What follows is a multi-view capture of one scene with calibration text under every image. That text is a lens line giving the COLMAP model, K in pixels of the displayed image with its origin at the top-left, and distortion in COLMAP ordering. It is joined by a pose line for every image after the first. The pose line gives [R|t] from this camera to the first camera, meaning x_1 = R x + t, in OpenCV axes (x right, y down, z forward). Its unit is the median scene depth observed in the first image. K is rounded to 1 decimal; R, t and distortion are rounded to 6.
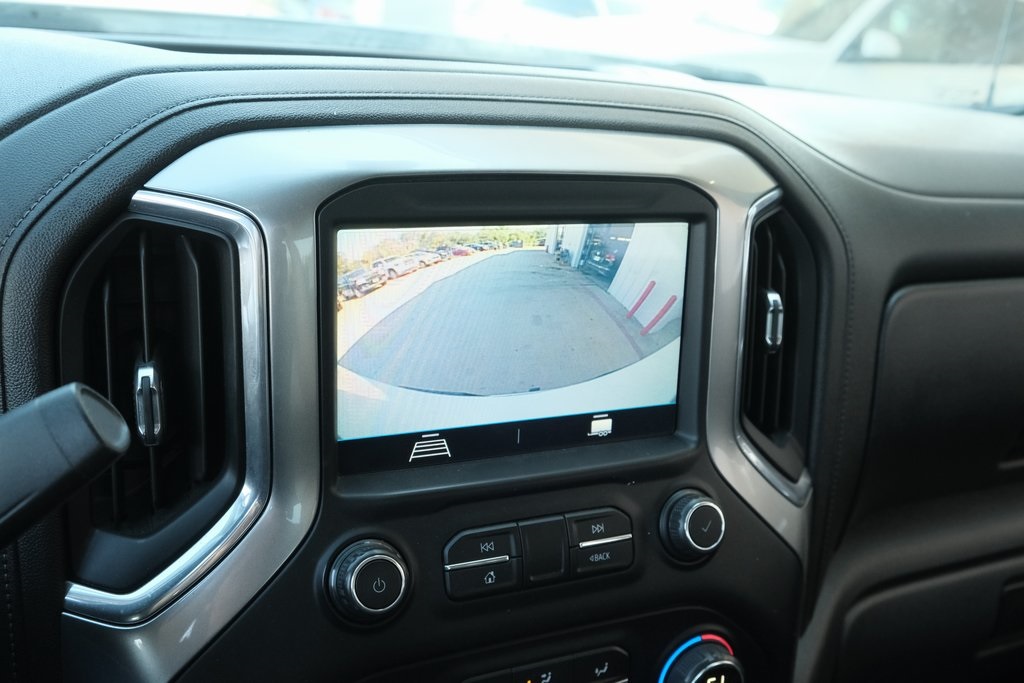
lens RADIAL K [[1007.8, 0, 502.9], [0, 1007.8, 319.3], [0, 0, 1]] dist [-0.008638, 0.000000]
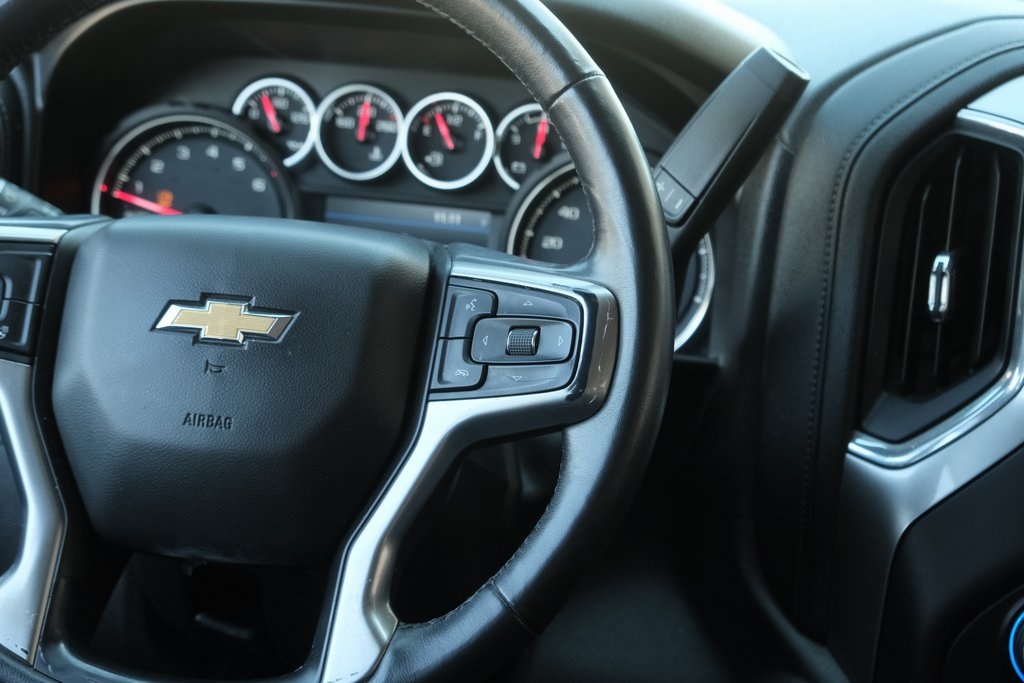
lens RADIAL K [[2400.5, 0, 526.1], [0, 2400.5, 295.3], [0, 0, 1]] dist [0.063413, 0.000000]
pose [[0.789029, 0.085226, -0.608416, 0.848362], [-0.183684, 0.977757, -0.101249, 0.405654], [0.586254, 0.191645, 0.787134, -1.299742]]
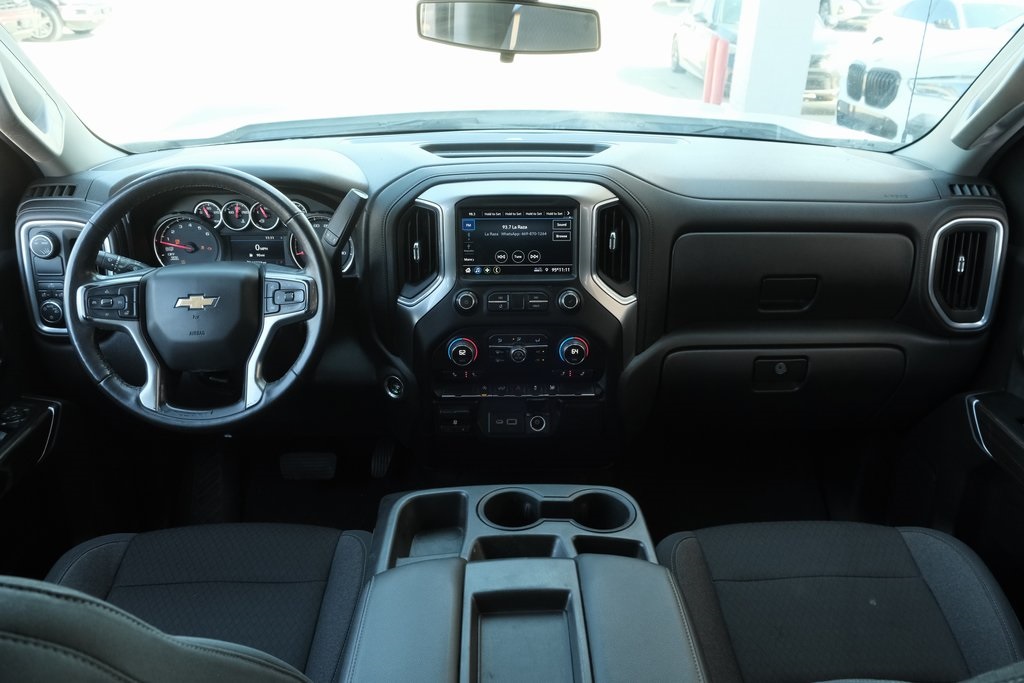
lens RADIAL K [[790.2, 0, 527.0], [0, 790.2, 333.9], [0, 0, 1]] dist [-0.044733, 0.035025]
pose [[0.910650, 0.083212, -0.404713, 1.167194], [-0.049413, 0.994414, 0.093274, 0.080042], [0.410214, -0.064942, 0.909674, -1.474898]]
